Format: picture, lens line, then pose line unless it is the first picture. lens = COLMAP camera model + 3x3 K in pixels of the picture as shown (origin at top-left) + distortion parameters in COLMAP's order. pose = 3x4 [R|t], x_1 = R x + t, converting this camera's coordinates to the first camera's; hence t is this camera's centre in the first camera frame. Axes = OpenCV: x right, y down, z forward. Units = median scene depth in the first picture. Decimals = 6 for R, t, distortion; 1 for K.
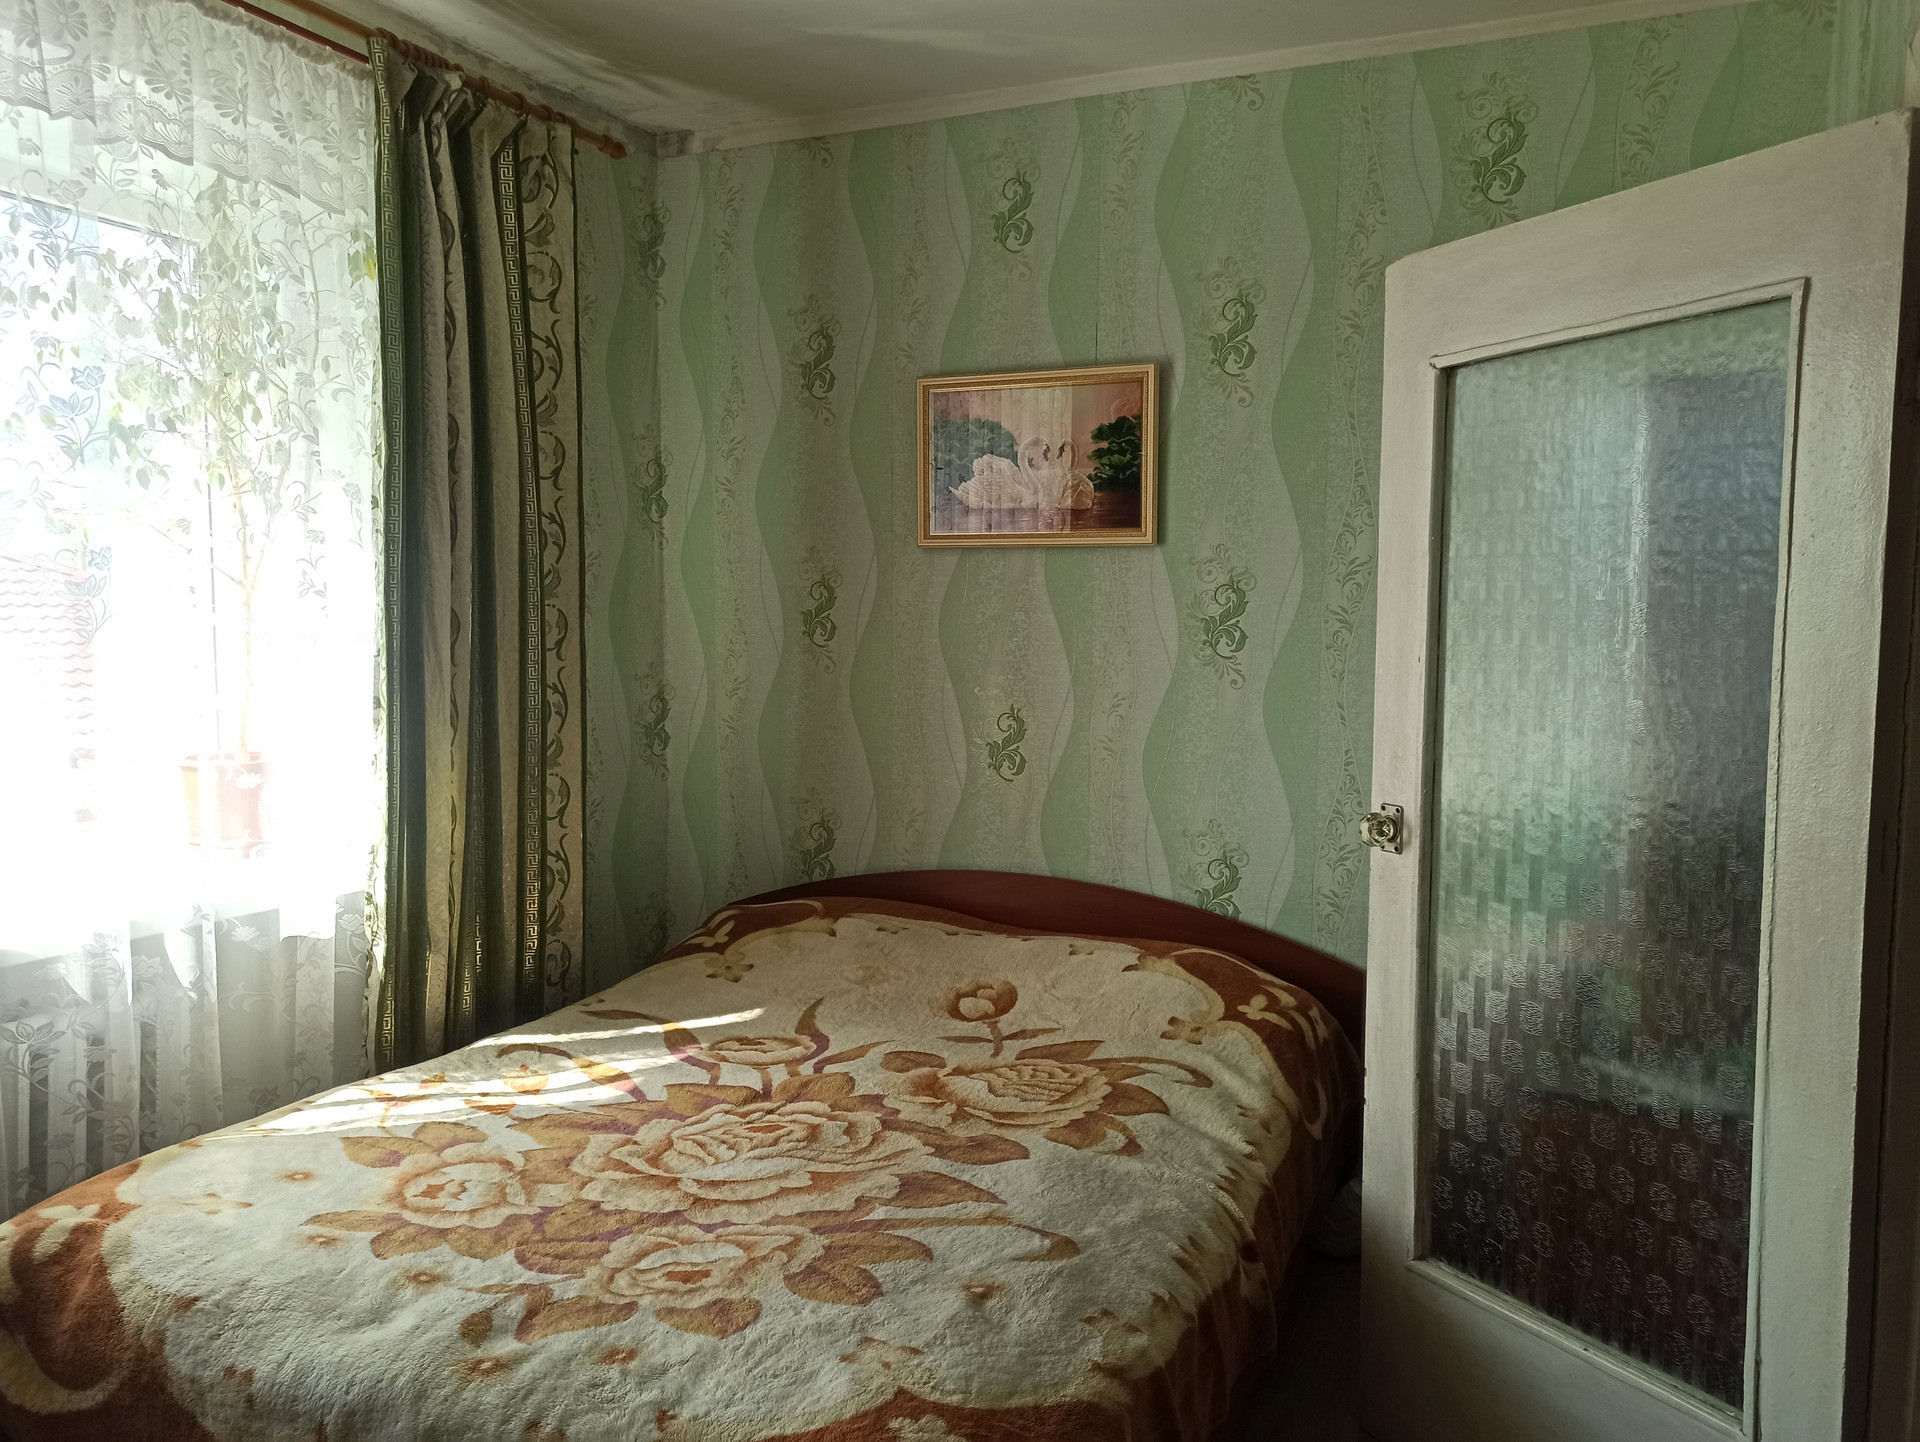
lens RADIAL K [[1425.2, 0, 968.7], [0, 1425.2, 713.8], [0, 0, 1]] dist [0.049342, -0.008279]
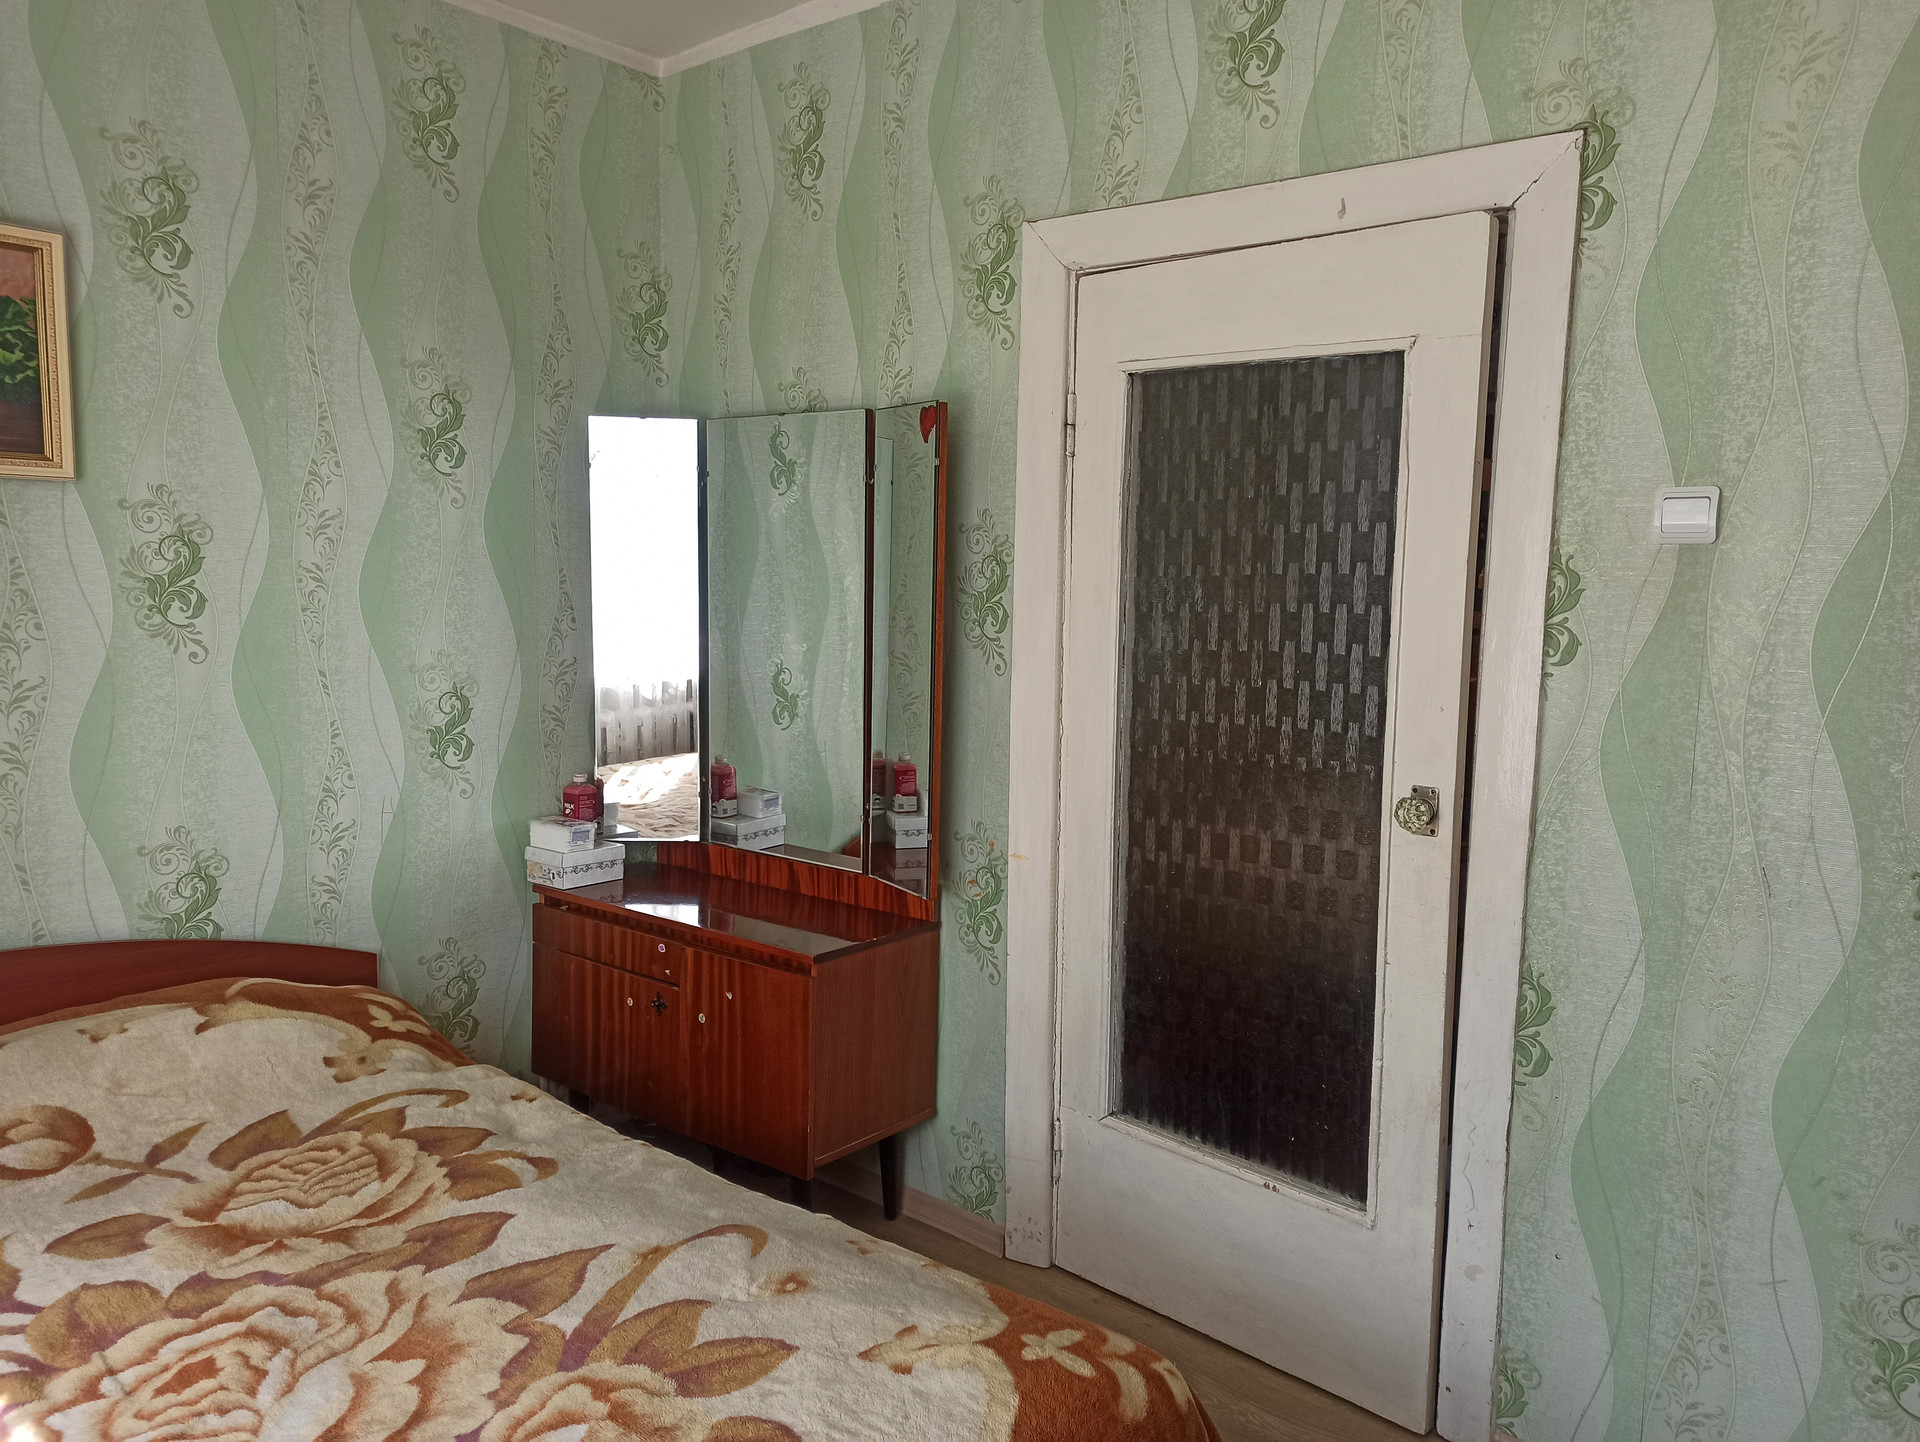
lens RADIAL K [[1425.2, 0, 968.7], [0, 1425.2, 713.8], [0, 0, 1]] dist [0.049342, -0.008279]
pose [[0.265713, -0.108316, 0.957948, -0.696235], [0.055237, 0.993746, 0.097043, -0.063230], [-0.962468, 0.027129, 0.270035, 0.491643]]
